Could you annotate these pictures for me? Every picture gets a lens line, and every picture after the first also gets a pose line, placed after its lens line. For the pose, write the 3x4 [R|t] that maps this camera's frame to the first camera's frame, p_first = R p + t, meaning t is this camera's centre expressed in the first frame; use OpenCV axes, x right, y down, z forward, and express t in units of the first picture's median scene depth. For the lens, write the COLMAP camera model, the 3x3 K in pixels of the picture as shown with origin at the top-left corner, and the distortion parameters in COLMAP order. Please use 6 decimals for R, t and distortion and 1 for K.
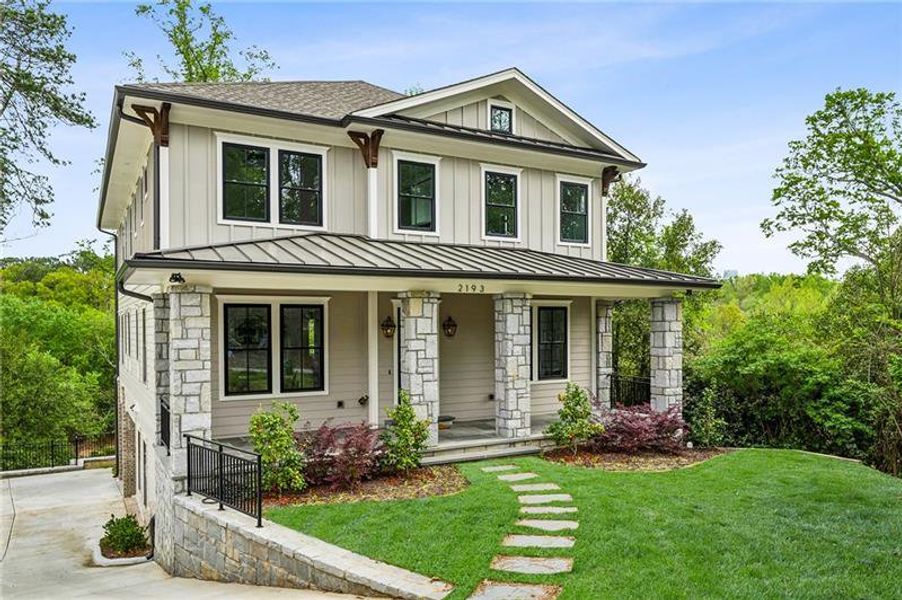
lens RADIAL K [[658.1, 0, 451.9], [0, 658.1, 328.1], [0, 0, 1]] dist [-0.002426, 0.000336]
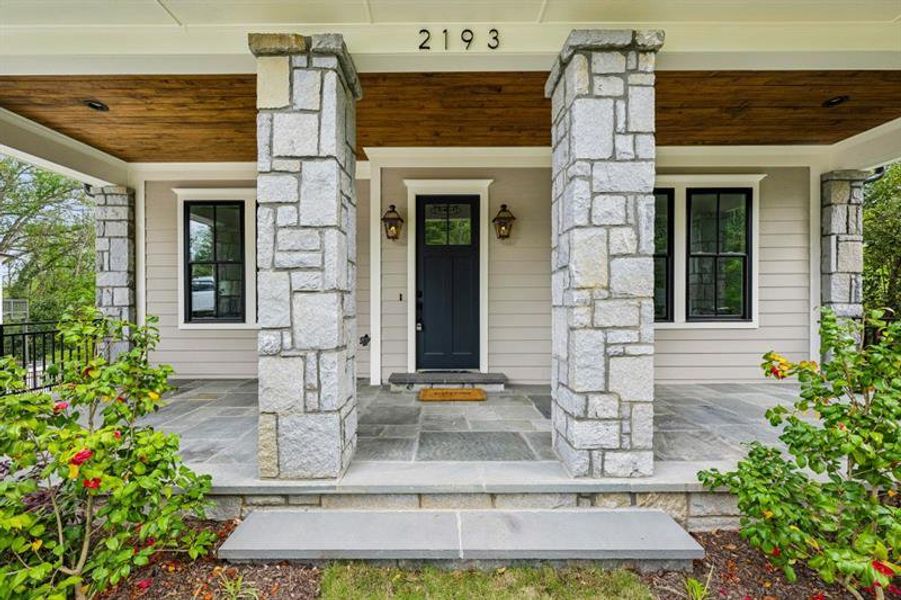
lens RADIAL K [[338.4, 0, 452.1], [0, 338.4, 304.1], [0, 0, 1]] dist [-0.000657, -0.000060]
pose [[0.887656, 0.006889, -0.460455, 0.096128], [-0.006167, 0.999976, 0.003073, 0.071273], [0.460465, 0.000111, 0.887678, 0.723042]]
